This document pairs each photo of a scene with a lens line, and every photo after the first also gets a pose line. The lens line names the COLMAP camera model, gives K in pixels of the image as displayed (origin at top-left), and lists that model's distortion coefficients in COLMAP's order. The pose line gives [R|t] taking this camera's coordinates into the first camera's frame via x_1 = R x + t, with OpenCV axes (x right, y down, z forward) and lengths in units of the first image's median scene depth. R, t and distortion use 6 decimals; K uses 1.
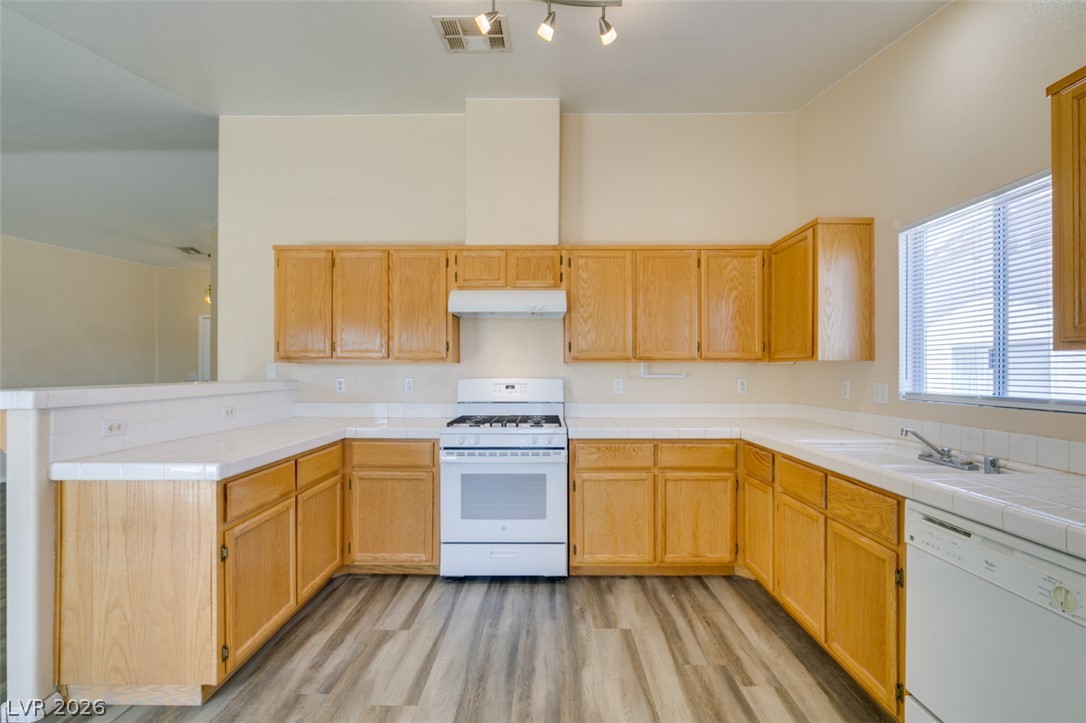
lens RADIAL K [[487.9, 0, 544.9], [0, 487.9, 370.1], [0, 0, 1]] dist [-0.000709, -0.001342]
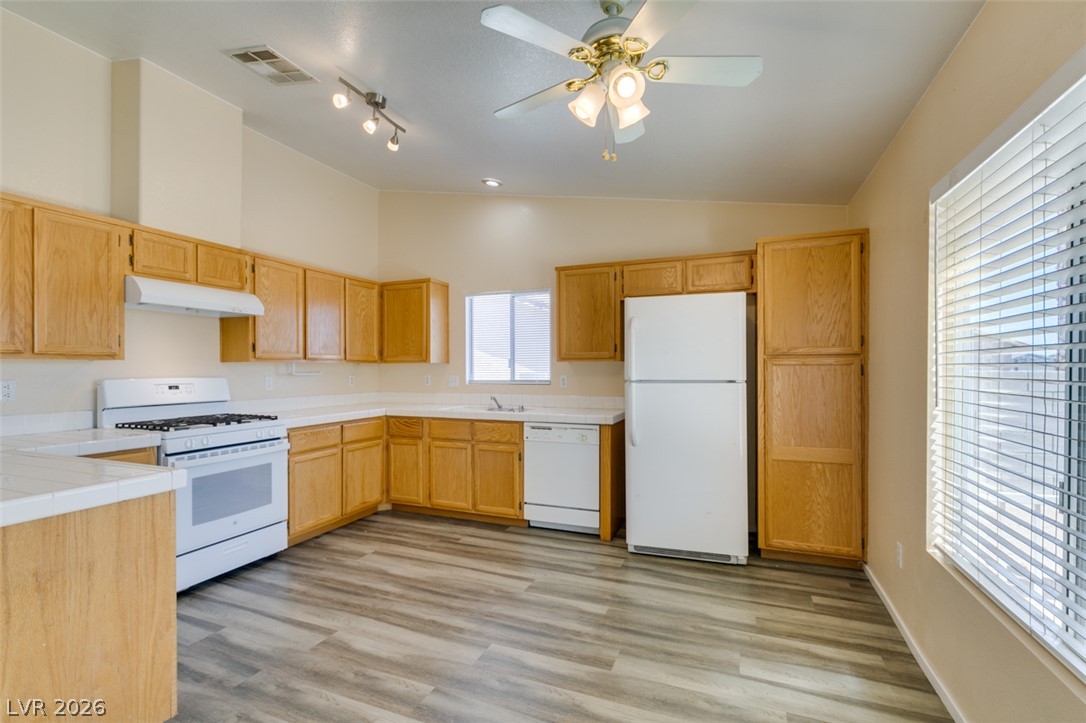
lens RADIAL K [[487.9, 0, 543.8], [0, 487.9, 368.1], [0, 0, 1]] dist [-0.000709, -0.001342]
pose [[0.367368, 0.001299, 0.930075, -0.863178], [0.003118, 0.999992, -0.002628, 0.003604], [-0.930070, 0.003865, 0.367361, 0.018817]]
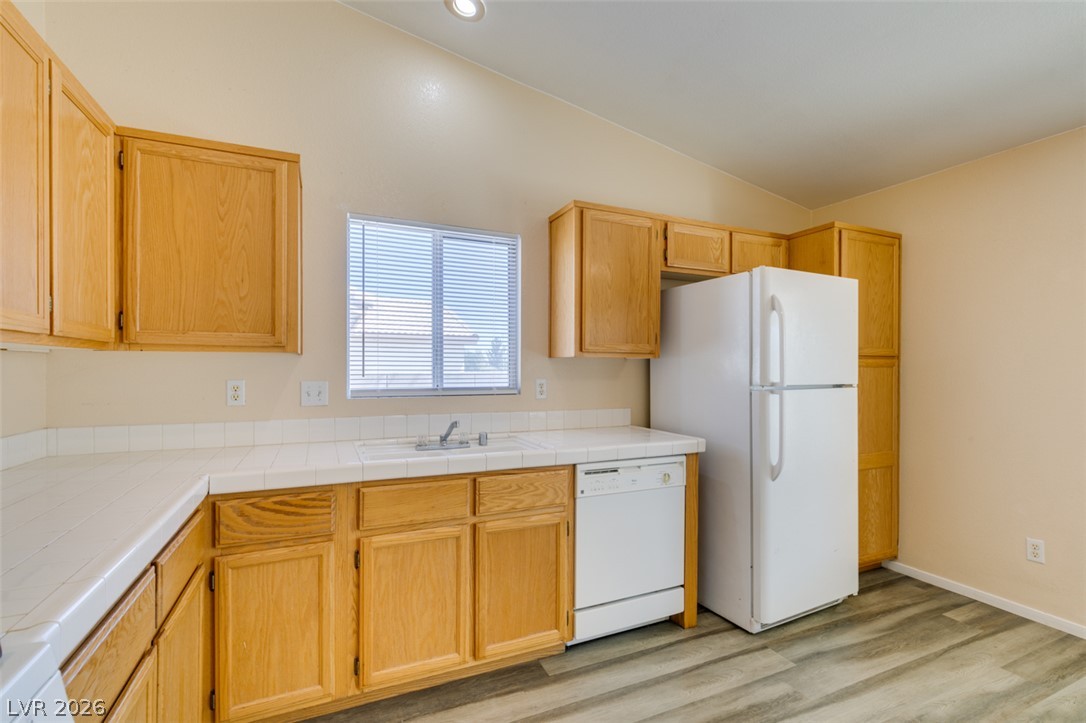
lens RADIAL K [[487.9, 0, 540.6], [0, 487.9, 368.9], [0, 0, 1]] dist [-0.000709, -0.001342]
pose [[-0.418352, -0.004618, 0.908273, -0.248002], [-0.004614, 0.999985, 0.002959, 0.000412], [-0.908273, -0.002953, -0.418367, 0.978393]]
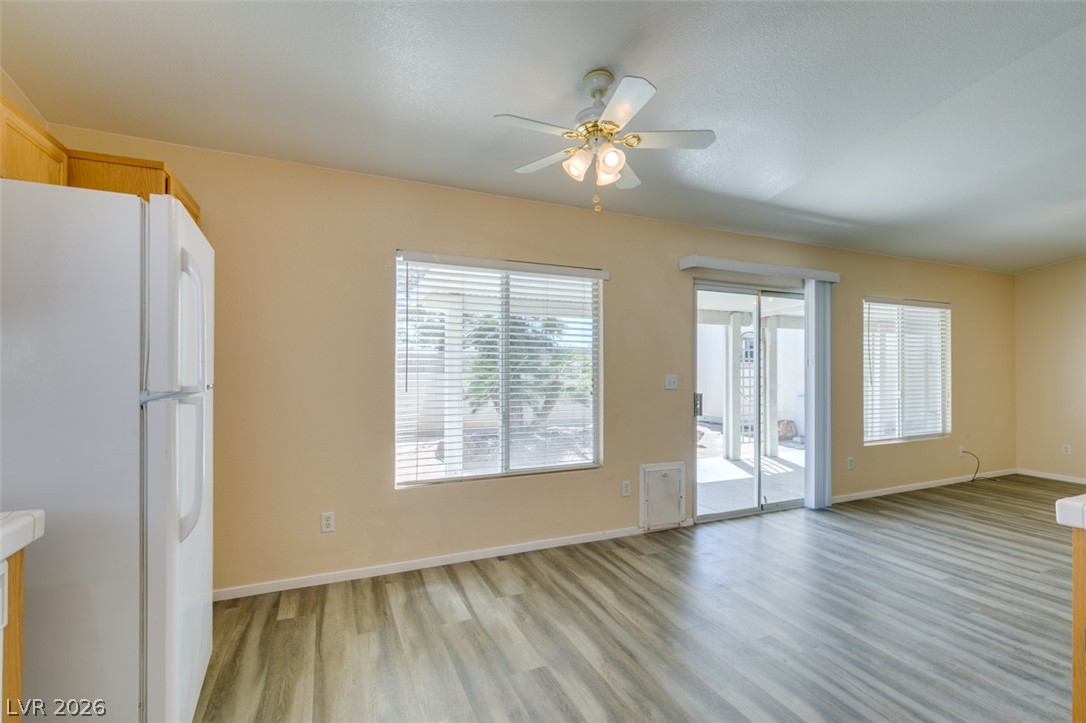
lens RADIAL K [[487.9, 0, 535.9], [0, 487.9, 362.8], [0, 0, 1]] dist [-0.000709, -0.001342]
pose [[-0.913881, -0.008847, -0.405885, 0.213759], [-0.006032, 0.999948, -0.008215, 0.000517], [0.405936, -0.005059, -0.913887, 0.902470]]
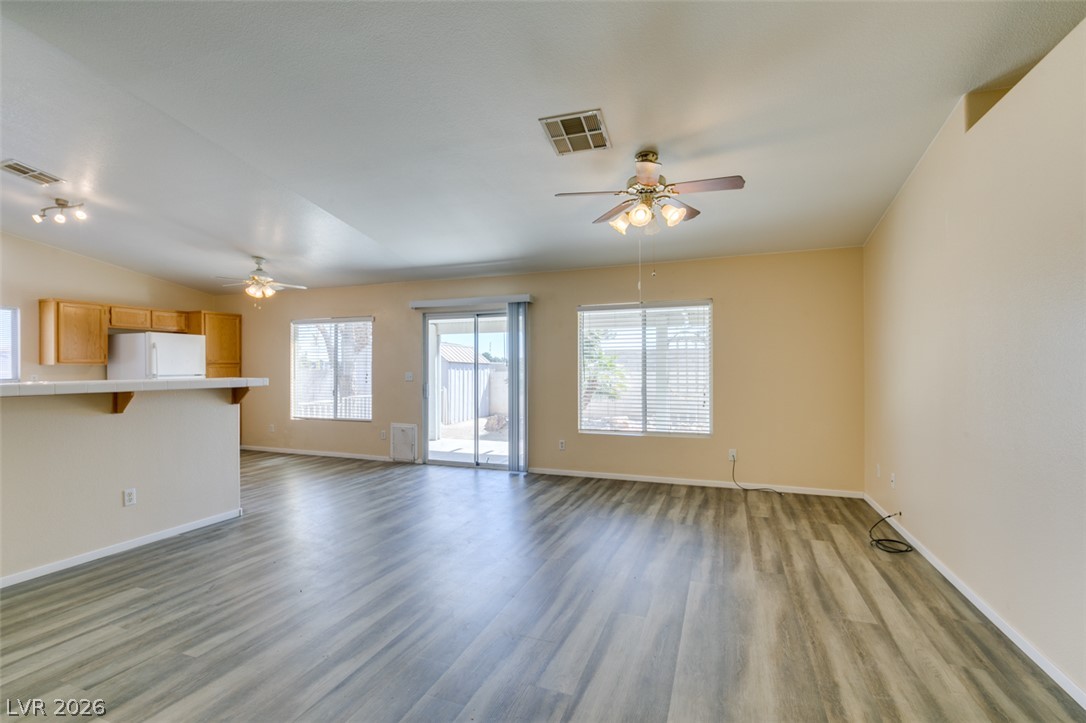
lens RADIAL K [[487.9, 0, 539.0], [0, 487.9, 366.8], [0, 0, 1]] dist [-0.000709, -0.001342]
pose [[-0.936455, 0.003045, 0.350776, -2.193226], [0.003473, 0.999994, 0.000592, -0.004878], [-0.350772, 0.001773, -0.936459, 1.797089]]
